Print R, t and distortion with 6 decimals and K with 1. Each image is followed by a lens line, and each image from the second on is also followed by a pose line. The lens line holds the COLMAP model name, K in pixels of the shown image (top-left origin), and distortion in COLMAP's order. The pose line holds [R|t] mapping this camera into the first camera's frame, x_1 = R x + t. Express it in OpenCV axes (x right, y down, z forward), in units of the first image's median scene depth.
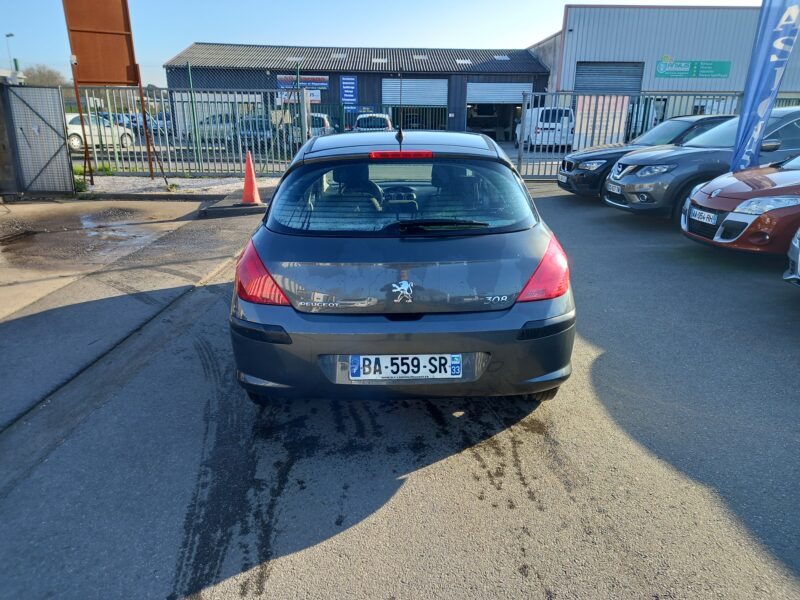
lens RADIAL K [[578.4, 0, 404.1], [0, 578.4, 303.4], [0, 0, 1]] dist [0.067009, -0.055355]
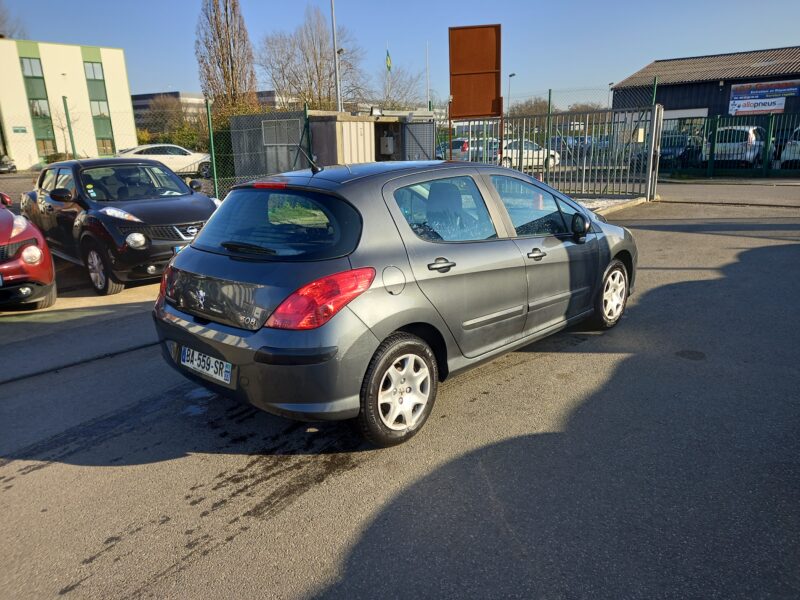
lens RADIAL K [[578.4, 0, 404.1], [0, 578.4, 303.4], [0, 0, 1]] dist [0.067009, -0.055355]
pose [[0.719233, 0.156172, -0.676989, 0.234405], [-0.175354, 0.983667, 0.040623, -0.028403], [0.672276, 0.089495, 0.734871, 0.083019]]
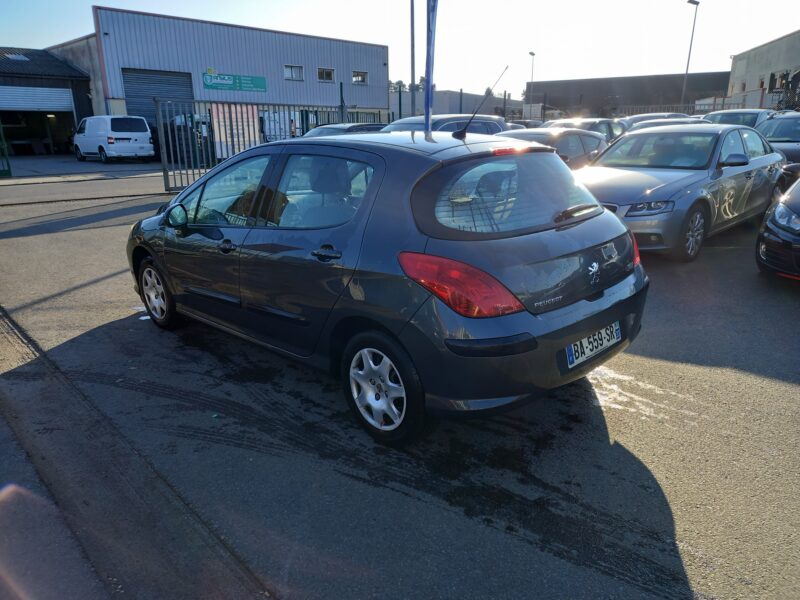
lens RADIAL K [[578.4, 0, 404.1], [0, 578.4, 303.4], [0, 0, 1]] dist [0.067009, -0.055355]
pose [[0.719601, -0.213419, 0.660777, -0.207326], [0.224253, 0.972033, 0.069732, -0.025491], [-0.657180, 0.098001, 0.747336, 0.088820]]
